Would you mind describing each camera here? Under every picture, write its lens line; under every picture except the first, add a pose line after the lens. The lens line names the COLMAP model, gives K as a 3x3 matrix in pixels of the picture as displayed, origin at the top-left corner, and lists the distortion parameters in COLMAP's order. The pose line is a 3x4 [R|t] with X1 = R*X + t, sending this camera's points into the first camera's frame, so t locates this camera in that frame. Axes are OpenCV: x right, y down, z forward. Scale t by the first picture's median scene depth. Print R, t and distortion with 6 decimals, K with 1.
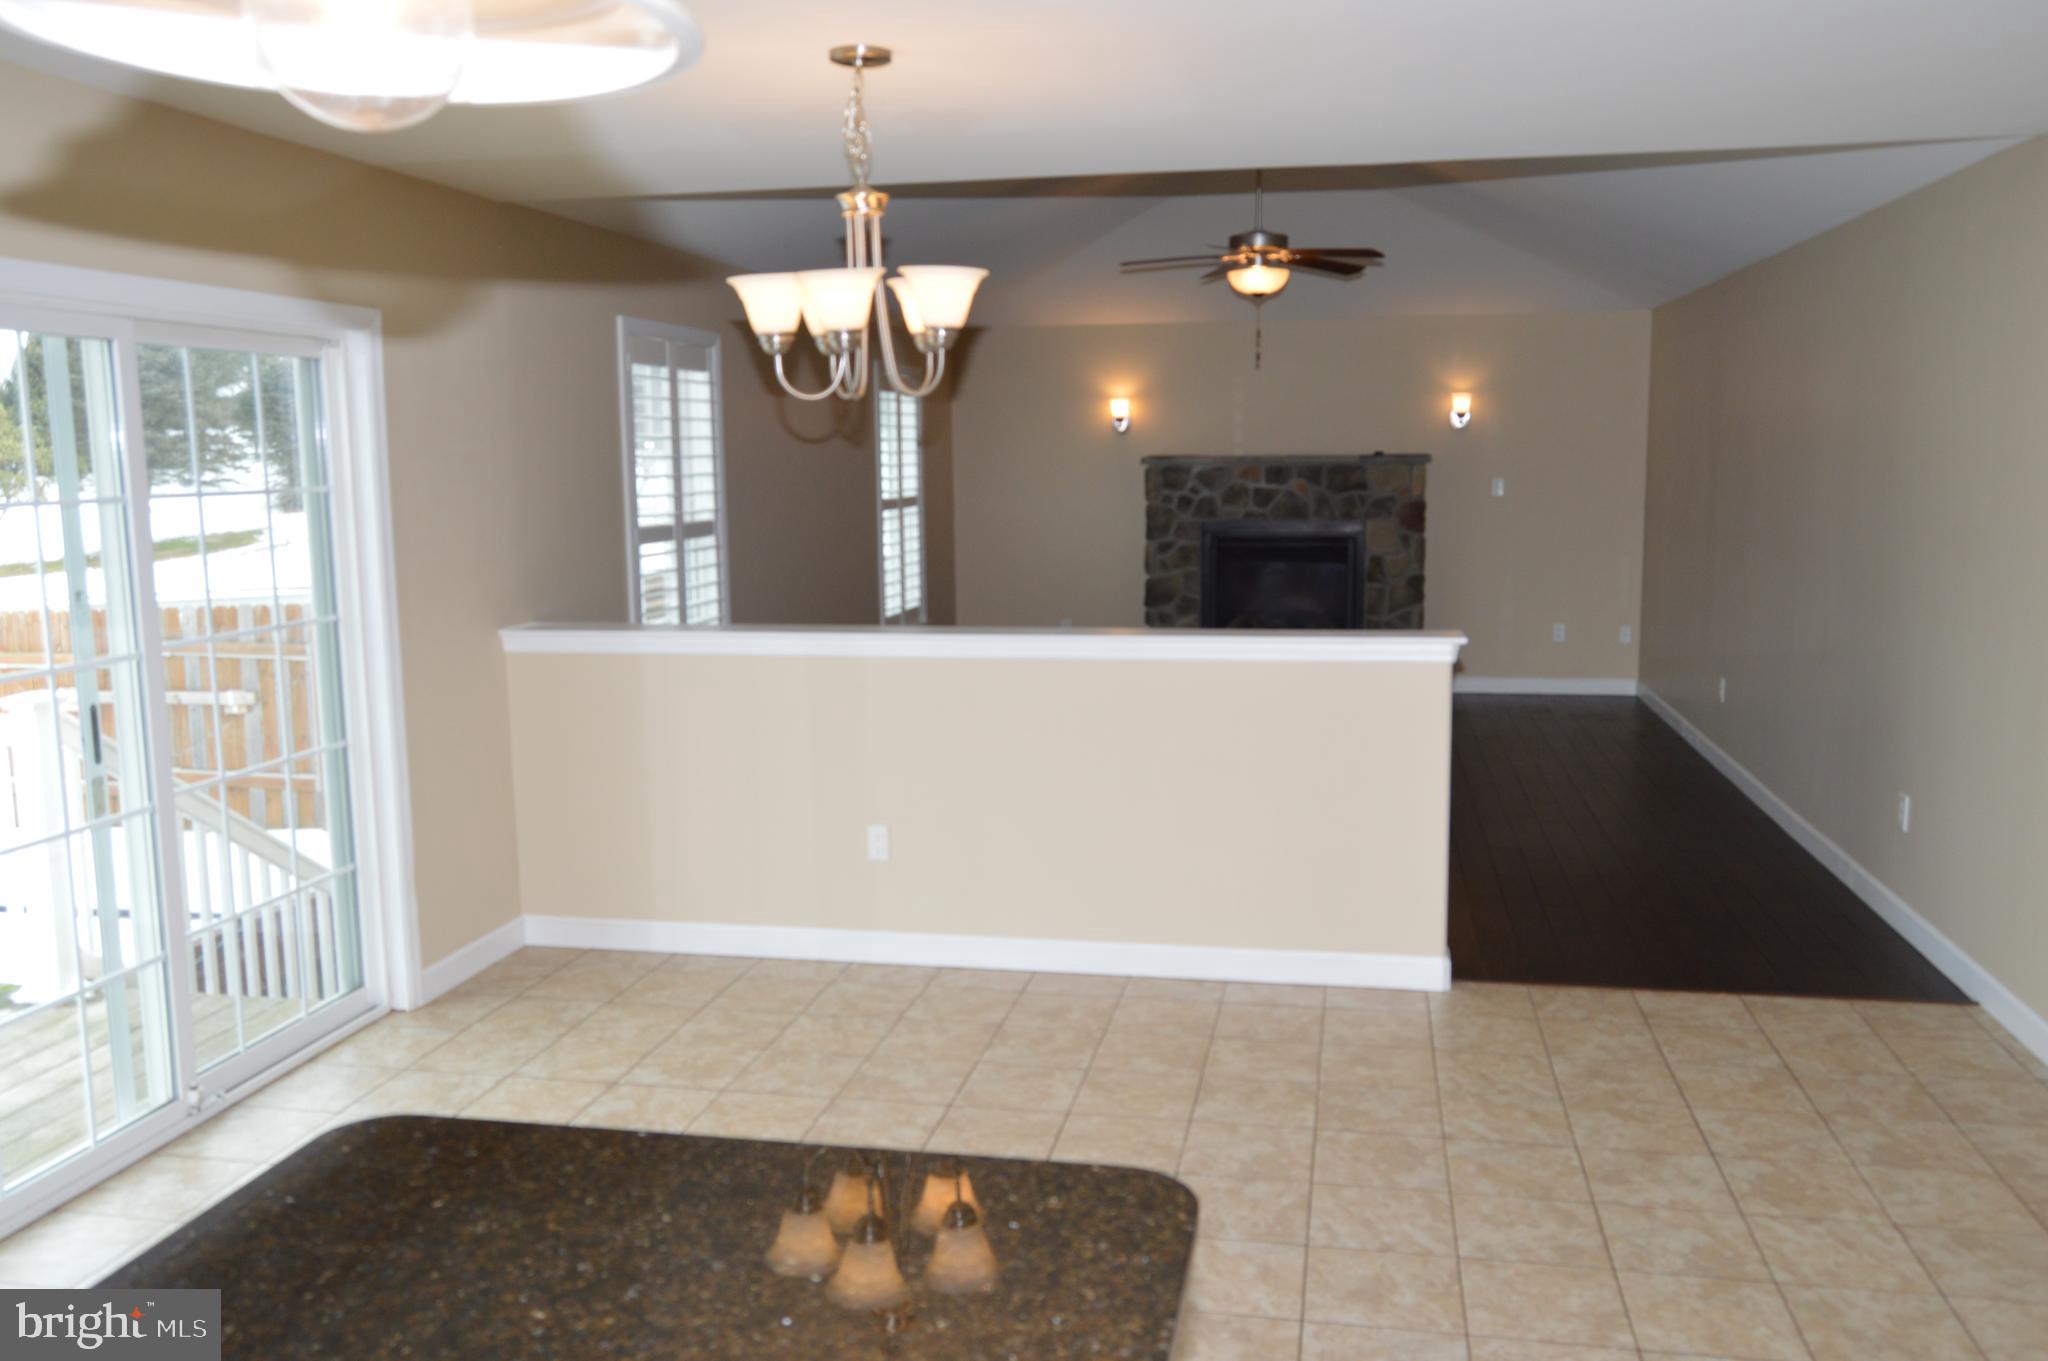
lens RADIAL K [[1686.5, 0, 1024.0], [0, 1686.5, 680.5], [0, 0, 1]] dist [0.002346, 0.103039]
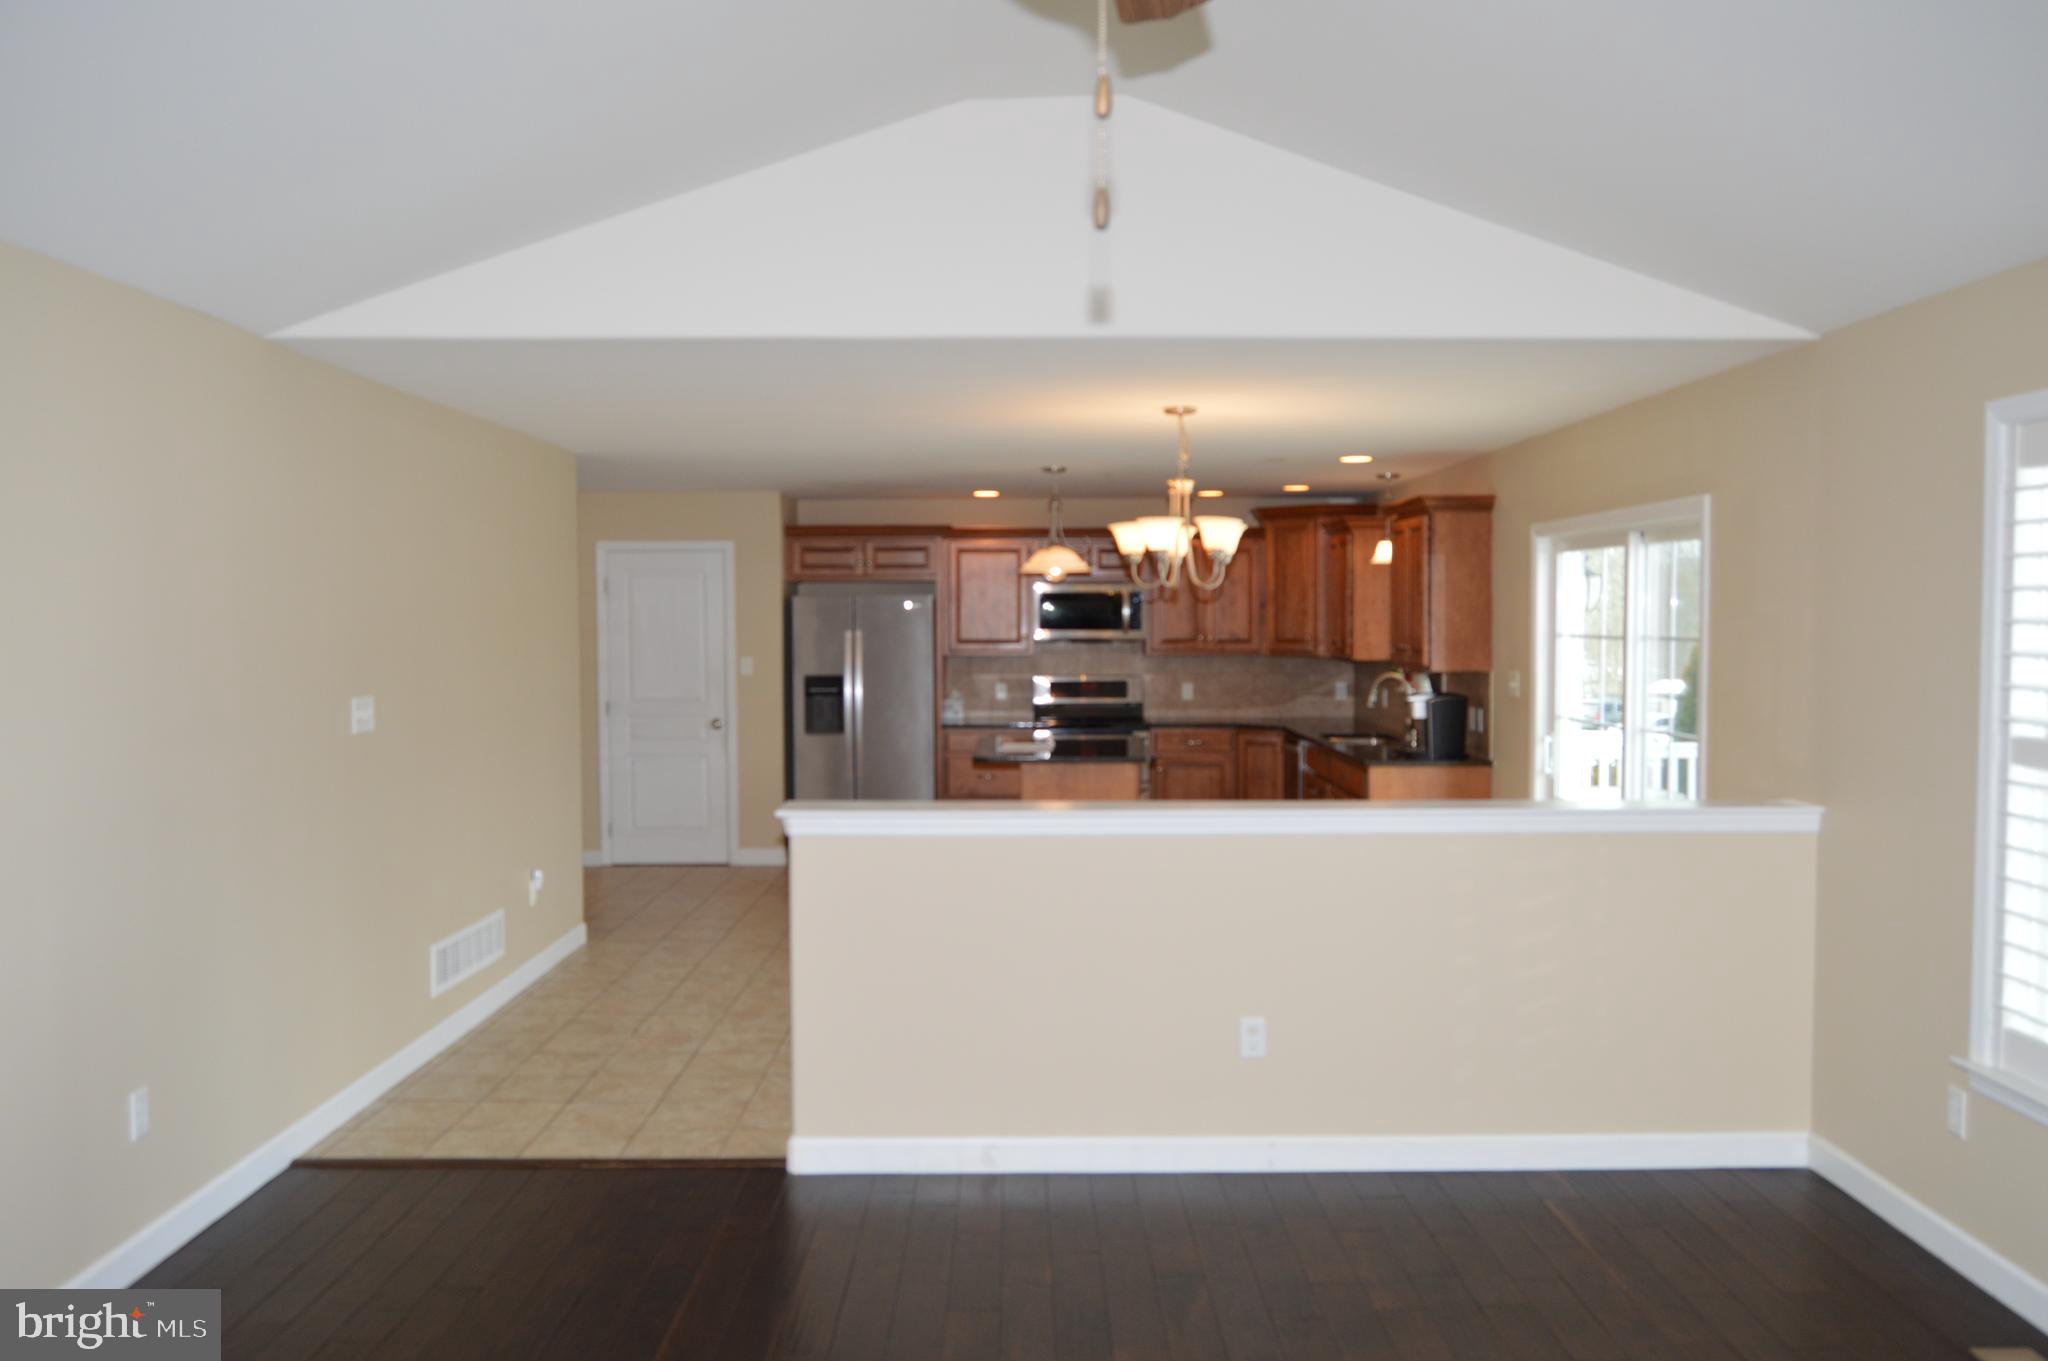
lens RADIAL K [[1686.5, 0, 1024.0], [0, 1686.5, 680.5], [0, 0, 1]] dist [0.002346, 0.103039]
pose [[-0.980117, 0.015644, -0.197801, 0.342783], [-0.019222, 0.984712, 0.173125, -0.294236], [0.197485, 0.173485, -0.964833, 2.125507]]
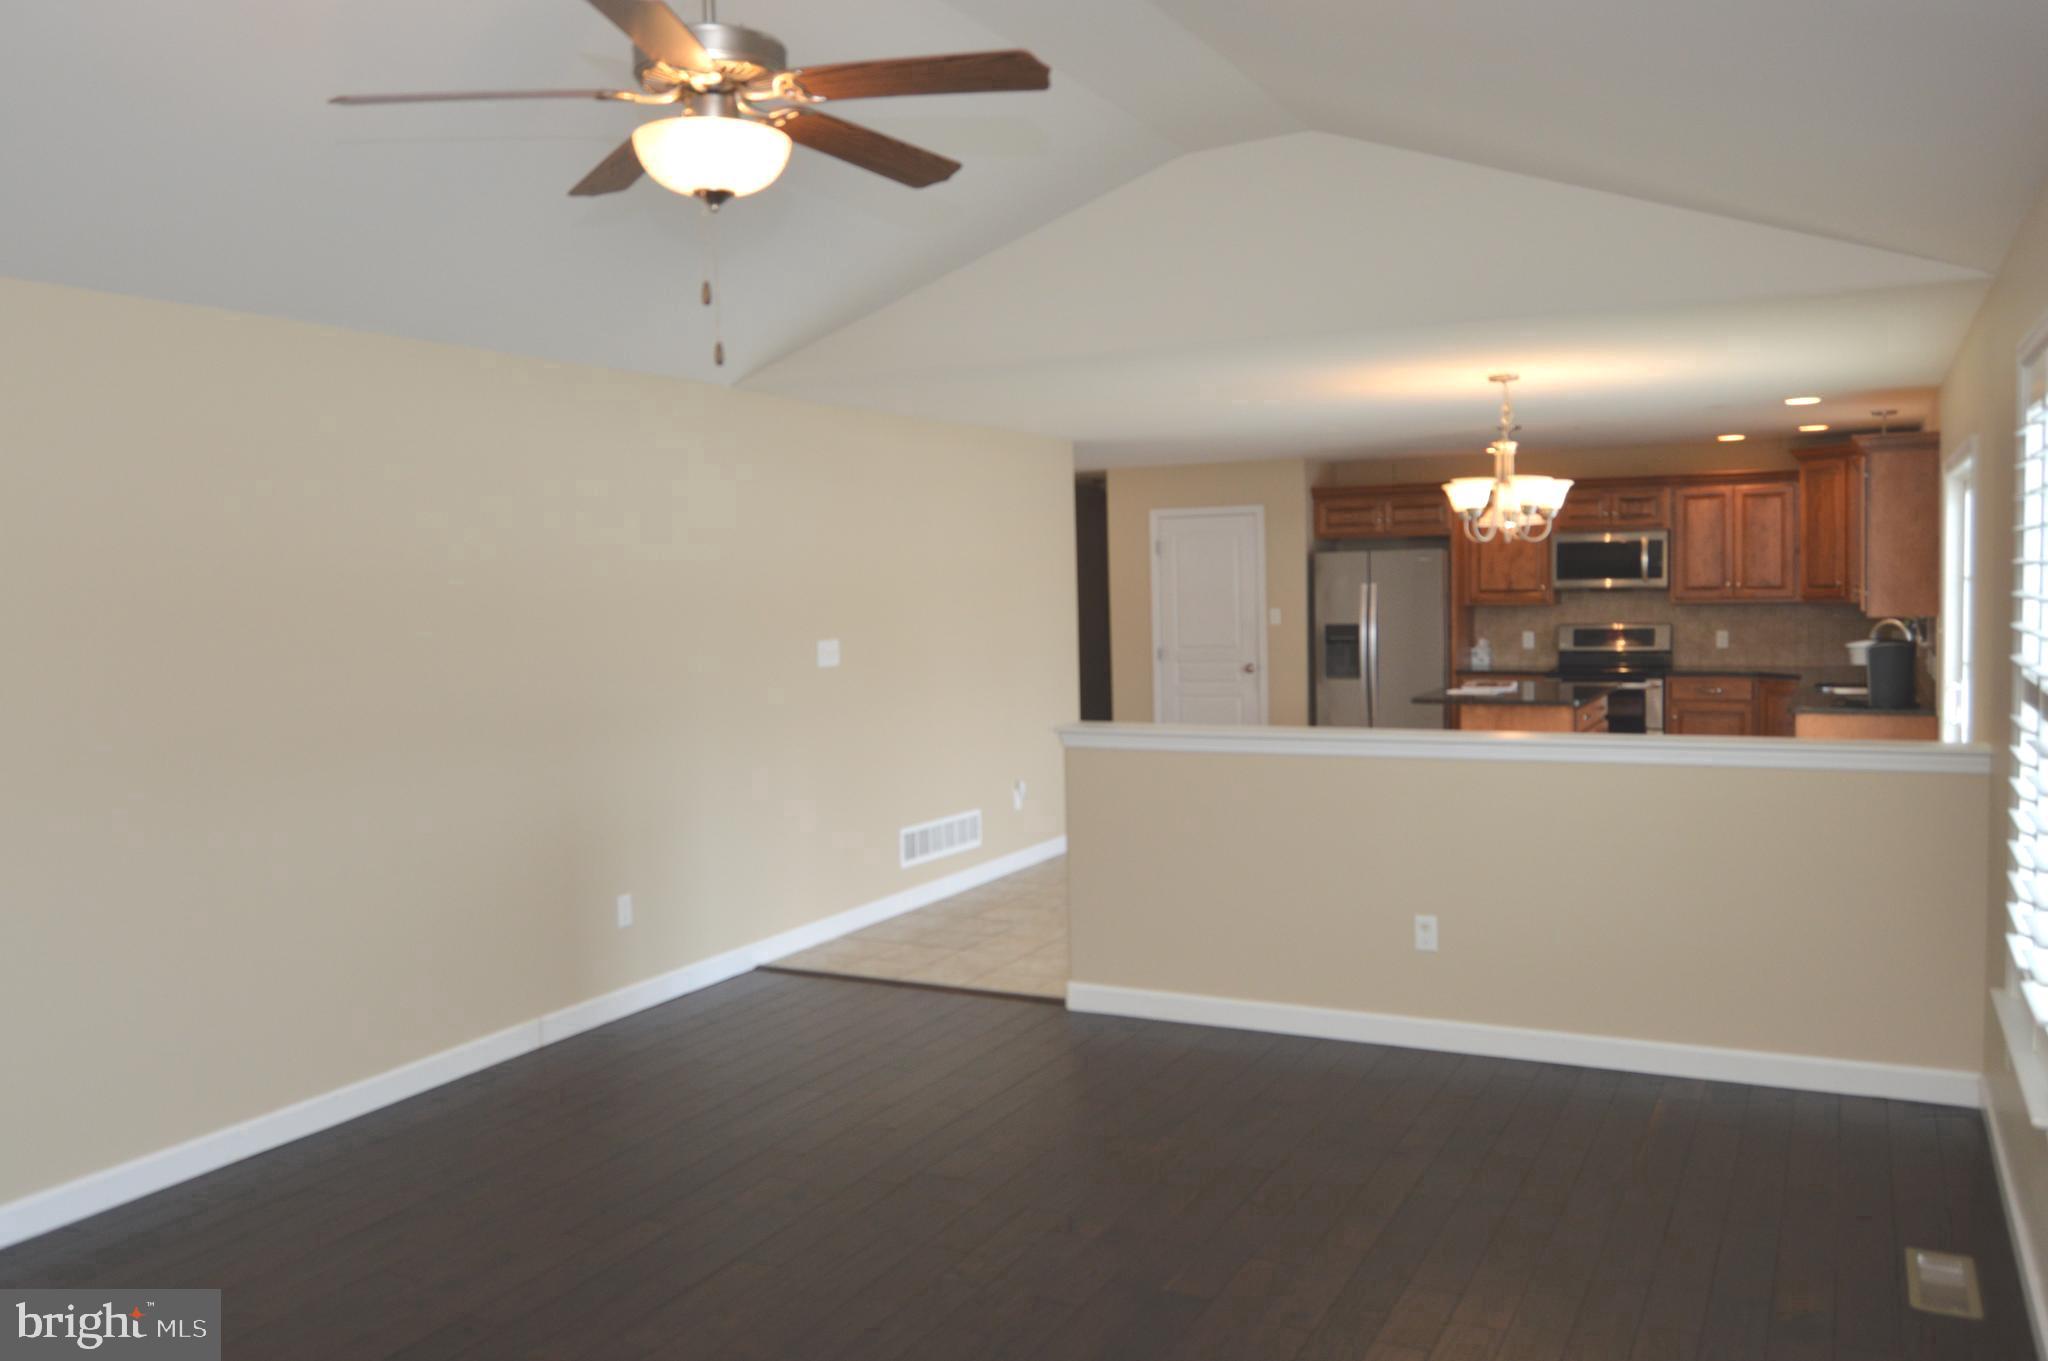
lens RADIAL K [[1686.5, 0, 1024.0], [0, 1686.5, 680.5], [0, 0, 1]] dist [0.002346, 0.103039]
pose [[-0.962960, 0.009986, 0.269459, -0.060419], [0.063301, 0.979759, 0.189910, -0.324698], [-0.262108, 0.199933, -0.944101, 2.371825]]
